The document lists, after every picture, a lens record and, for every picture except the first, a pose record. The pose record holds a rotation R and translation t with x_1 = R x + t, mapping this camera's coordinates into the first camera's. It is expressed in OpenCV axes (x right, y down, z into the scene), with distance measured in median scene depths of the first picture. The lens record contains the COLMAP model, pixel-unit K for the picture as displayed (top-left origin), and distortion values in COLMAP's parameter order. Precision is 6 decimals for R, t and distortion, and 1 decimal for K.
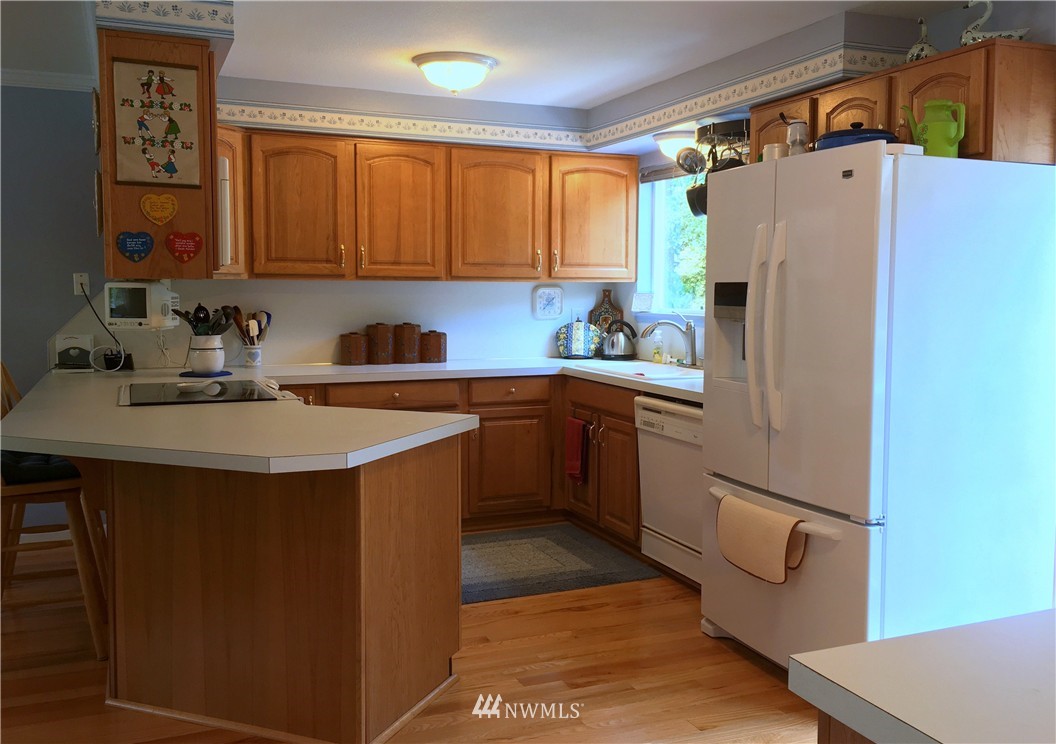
lens RADIAL K [[965.5, 0, 532.8], [0, 965.5, 369.2], [0, 0, 1]] dist [0.019985, 0.001162]
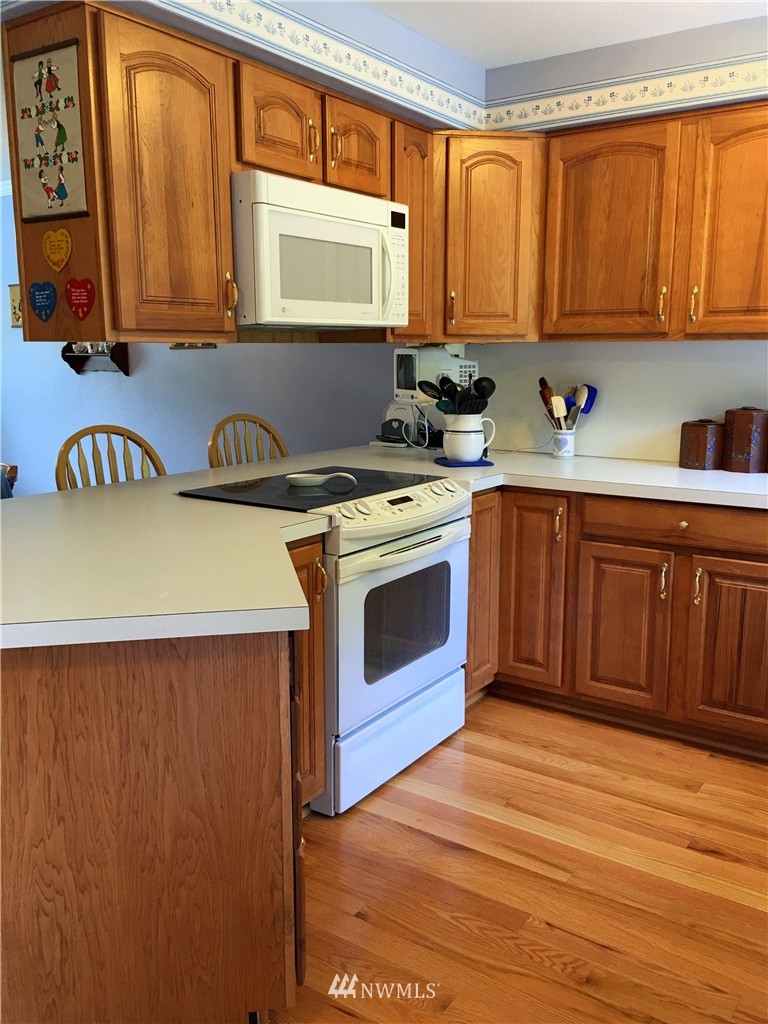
lens RADIAL K [[870.3, 0, 382.9], [0, 870.3, 510.7], [0, 0, 1]] dist [0.068465, -0.099012]
pose [[0.534094, 0.147235, -0.832506, 0.233656], [-0.068326, 0.989014, 0.131080, -0.044703], [0.842660, -0.013128, 0.538286, 0.538401]]
